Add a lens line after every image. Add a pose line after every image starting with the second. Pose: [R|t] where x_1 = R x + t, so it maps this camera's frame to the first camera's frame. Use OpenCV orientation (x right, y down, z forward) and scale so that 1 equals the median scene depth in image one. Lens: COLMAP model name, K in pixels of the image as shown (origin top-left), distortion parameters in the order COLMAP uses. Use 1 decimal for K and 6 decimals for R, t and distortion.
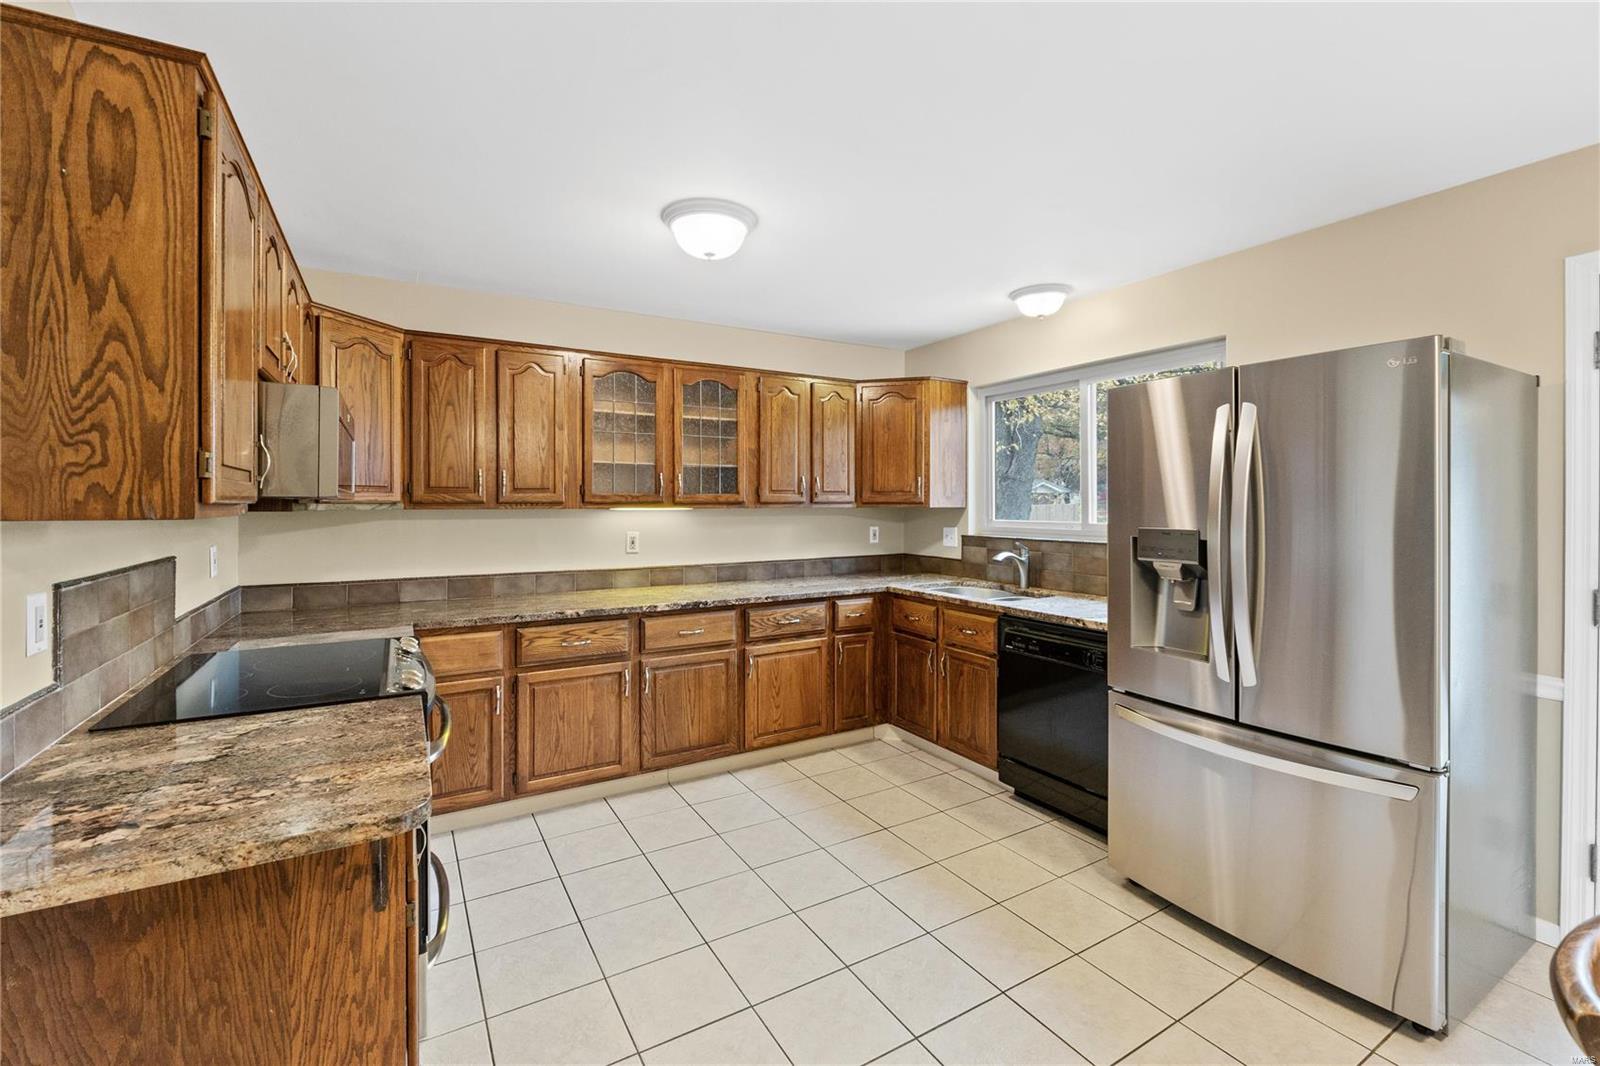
lens RADIAL K [[674.2, 0, 799.3], [0, 674.2, 501.3], [0, 0, 1]] dist [-0.012298, 0.001066]
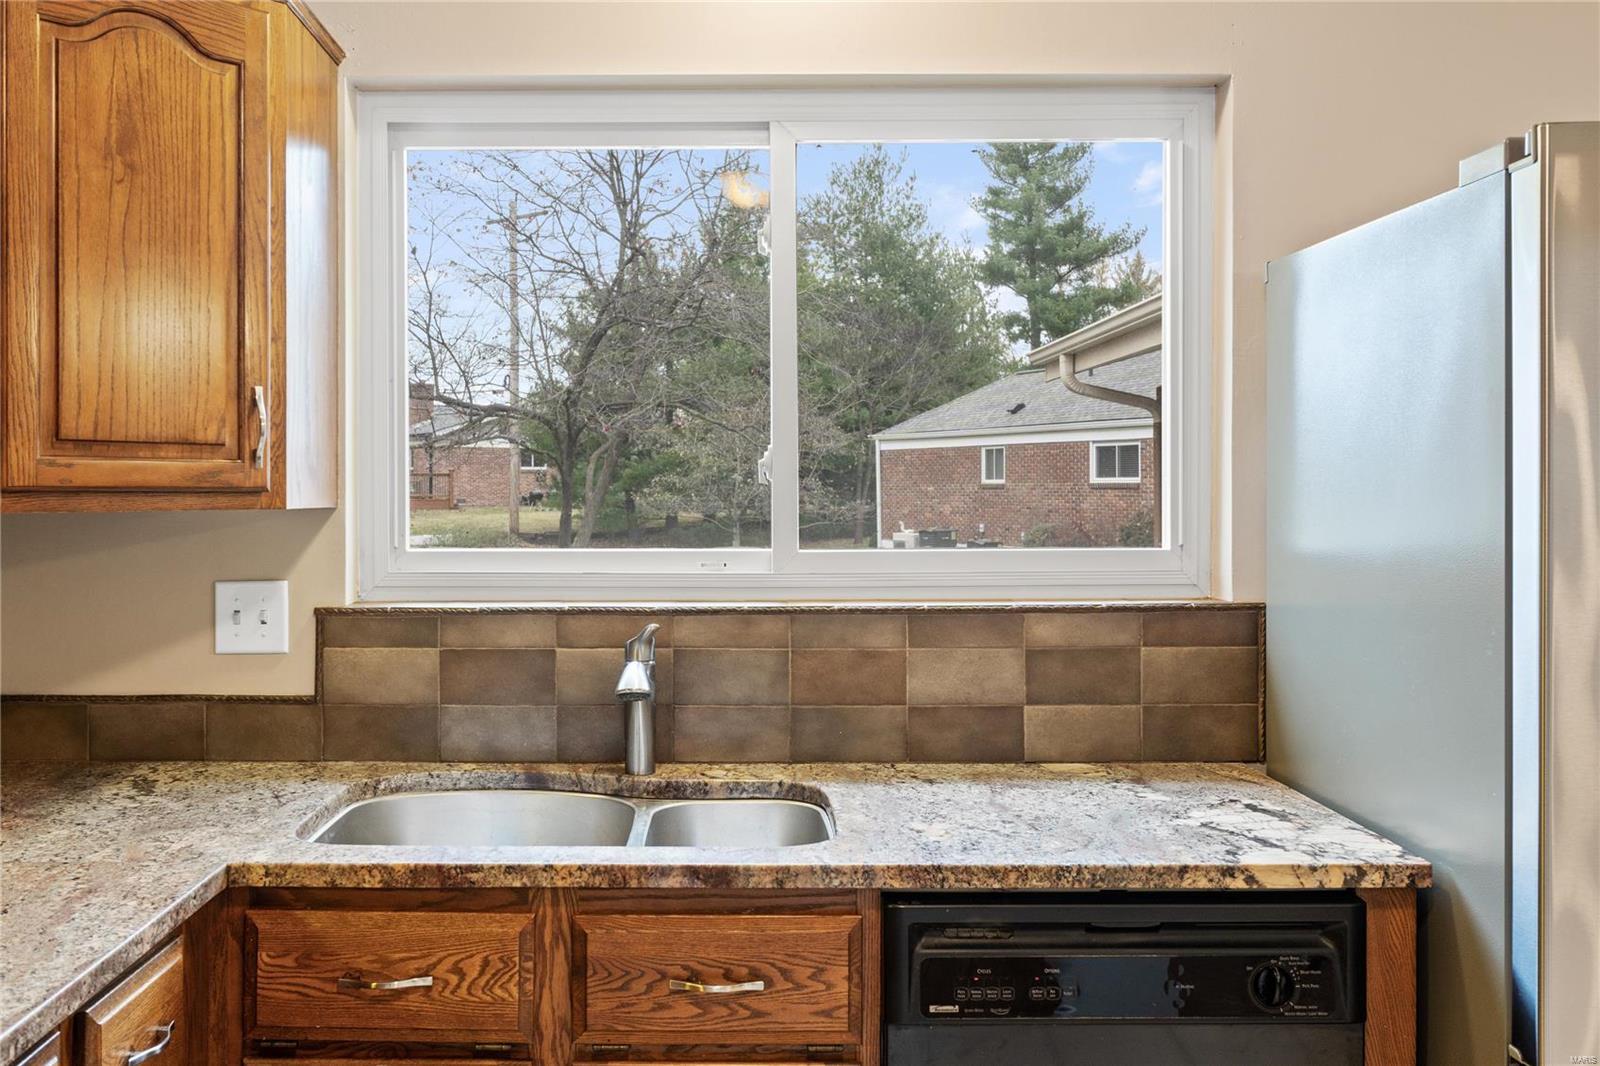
lens RADIAL K [[1400.6, 0, 797.7], [0, 1400.6, 527.0], [0, 0, 1]] dist [-0.022250, -0.007978]
pose [[0.502756, -0.017329, 0.864255, -0.201169], [-0.003801, 0.999745, 0.022257, 0.005510], [-0.864420, -0.014475, 0.502562, 0.732441]]
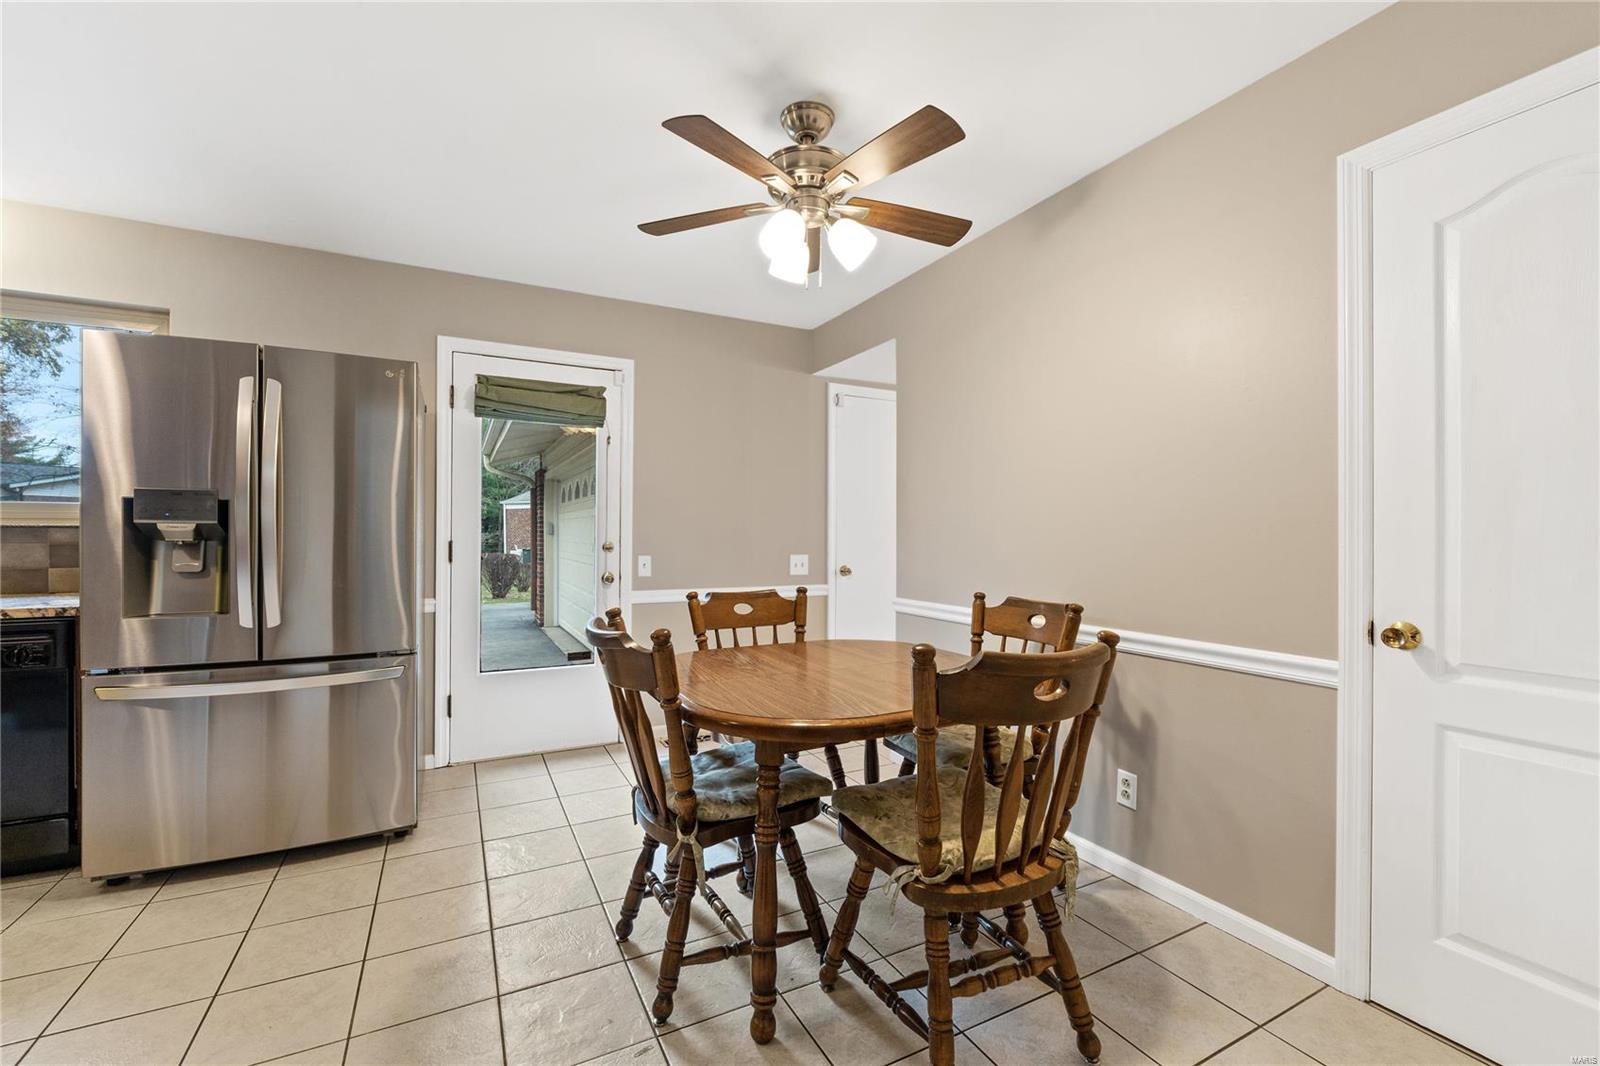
lens RADIAL K [[674.2, 0, 800.6], [0, 674.2, 537.4], [0, 0, 1]] dist [-0.012298, 0.001066]
pose [[0.050151, 0.000293, 0.998742, -0.262595], [-0.014619, 0.999893, 0.000441, 0.066780], [-0.998635, -0.014622, 0.050150, 0.025155]]
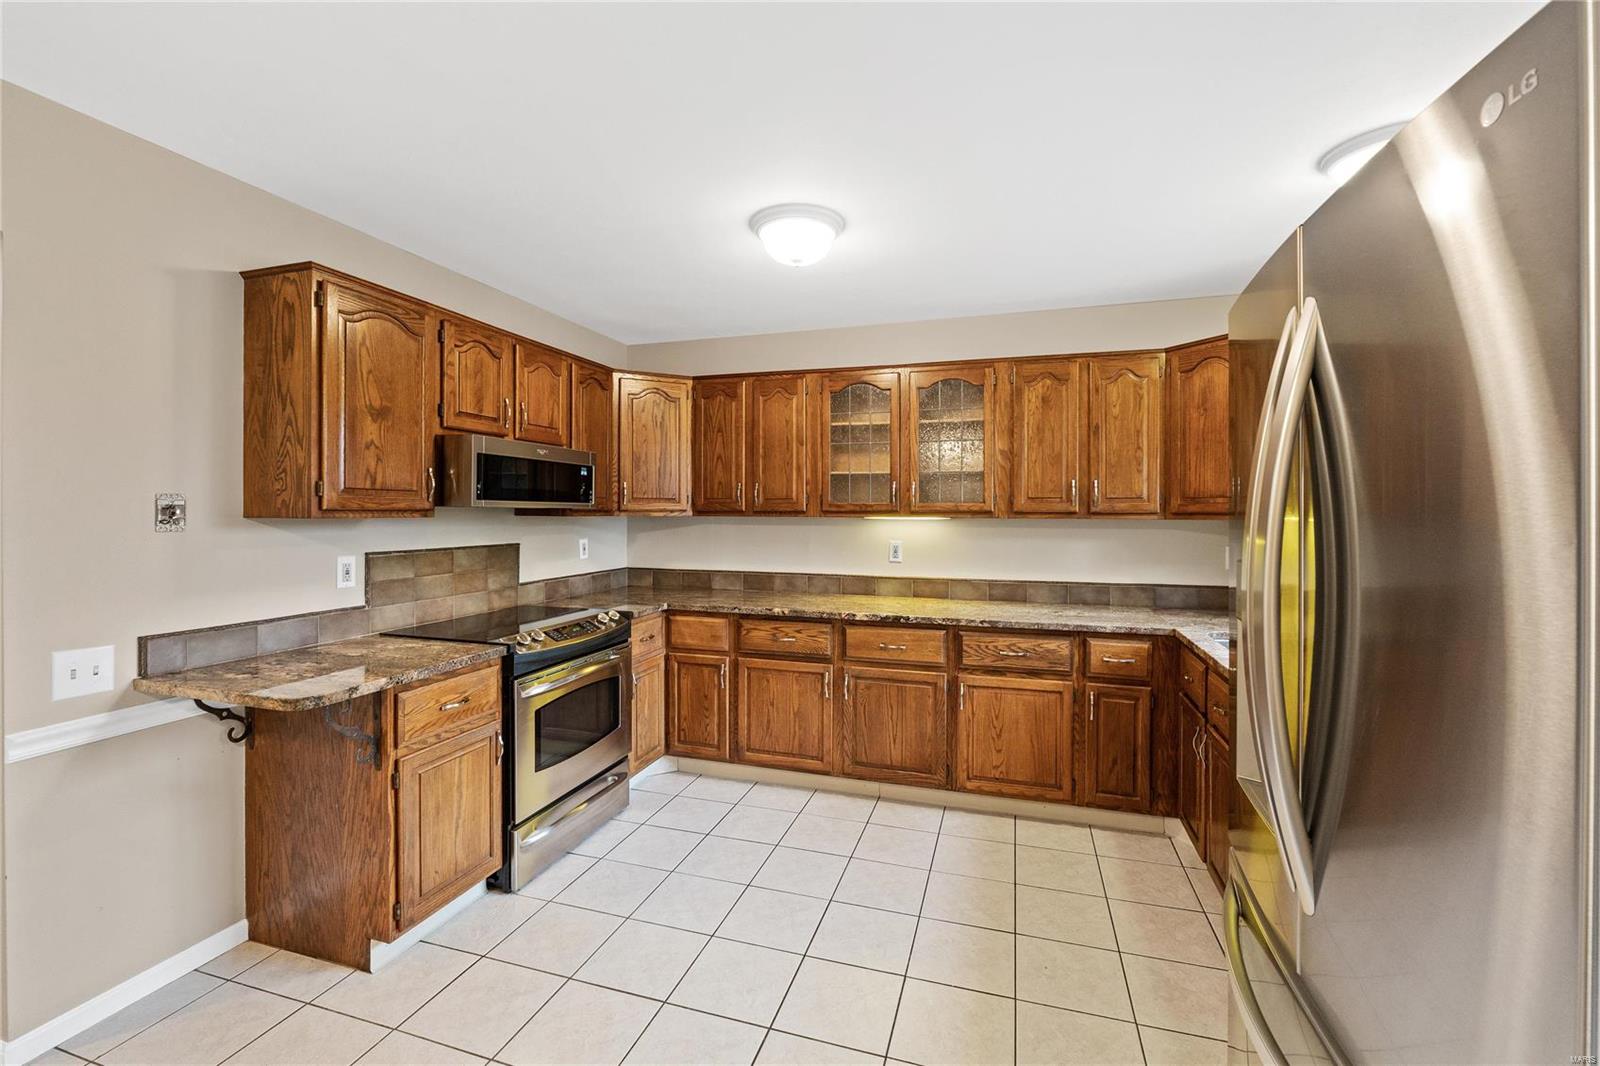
lens RADIAL K [[674.2, 0, 809.7], [0, 674.2, 513.5], [0, 0, 1]] dist [-0.012298, 0.001066]
pose [[0.673604, 0.005484, -0.739072, 0.474952], [-0.002912, 0.999984, 0.004766, 0.000140], [0.739087, -0.001058, 0.673609, 0.270465]]
